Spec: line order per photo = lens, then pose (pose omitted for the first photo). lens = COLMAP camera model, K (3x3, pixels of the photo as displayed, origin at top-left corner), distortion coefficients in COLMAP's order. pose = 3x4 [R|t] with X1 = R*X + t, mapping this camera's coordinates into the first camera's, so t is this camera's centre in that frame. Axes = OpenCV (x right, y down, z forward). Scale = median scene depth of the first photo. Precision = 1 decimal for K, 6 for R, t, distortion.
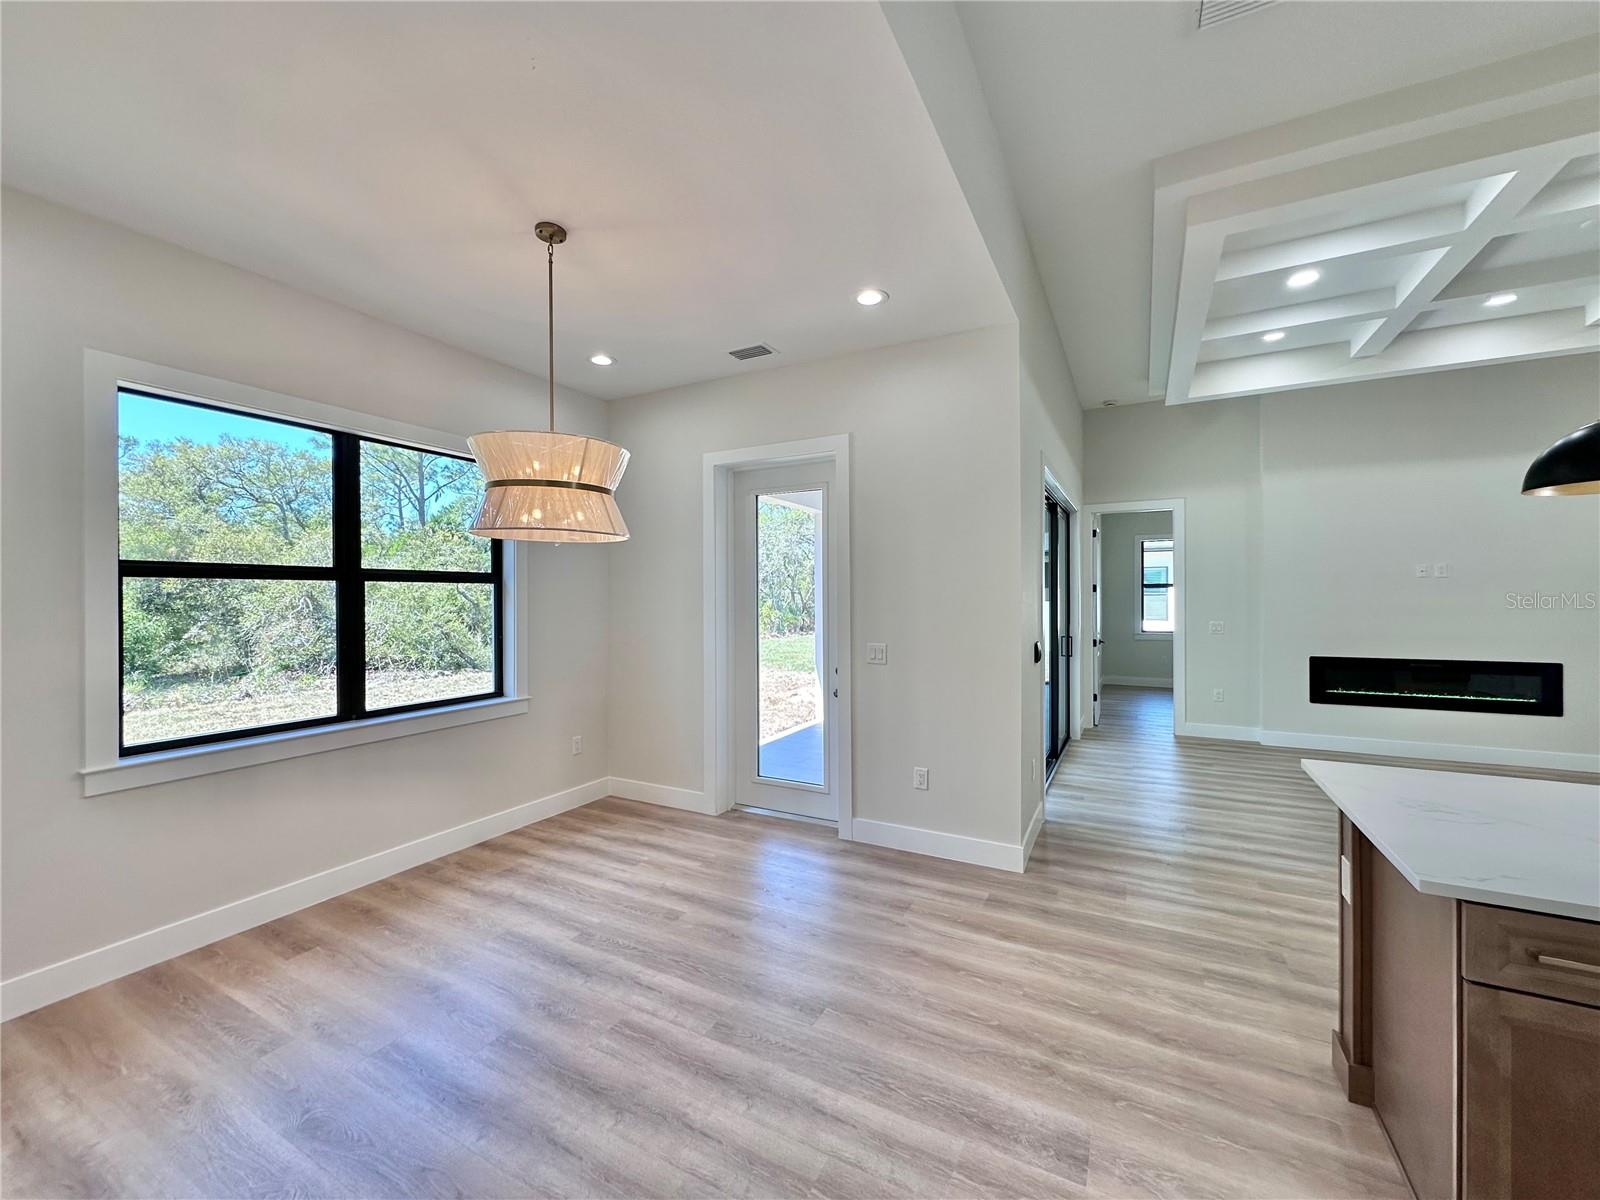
lens RADIAL K [[637.9, 0, 797.1], [0, 637.9, 599.9], [0, 0, 1]] dist [-0.000494, -0.000136]
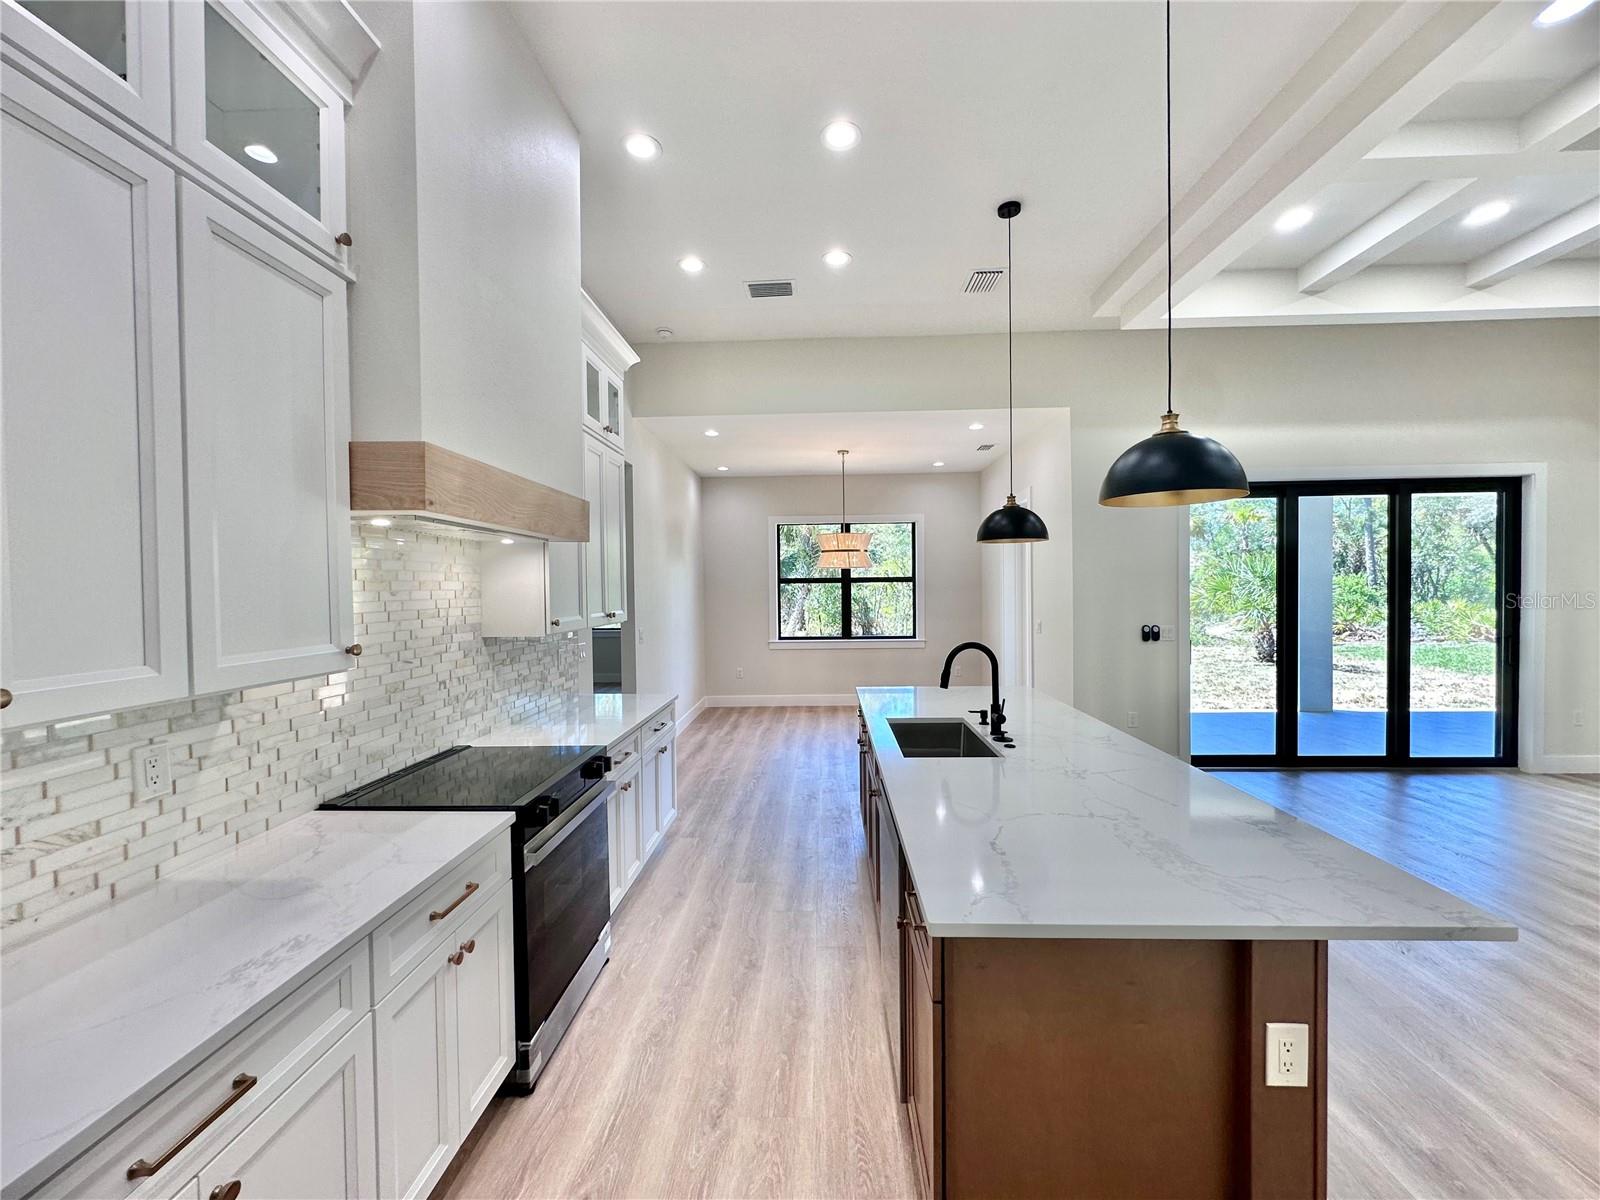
lens RADIAL K [[637.9, 0, 800.7], [0, 637.9, 598.1], [0, 0, 1]] dist [-0.000494, -0.000136]
pose [[0.436326, 0.014370, -0.899674, 1.472662], [0.009993, 0.999733, 0.020815, -0.024297], [0.899733, -0.018073, 0.436066, -0.233887]]
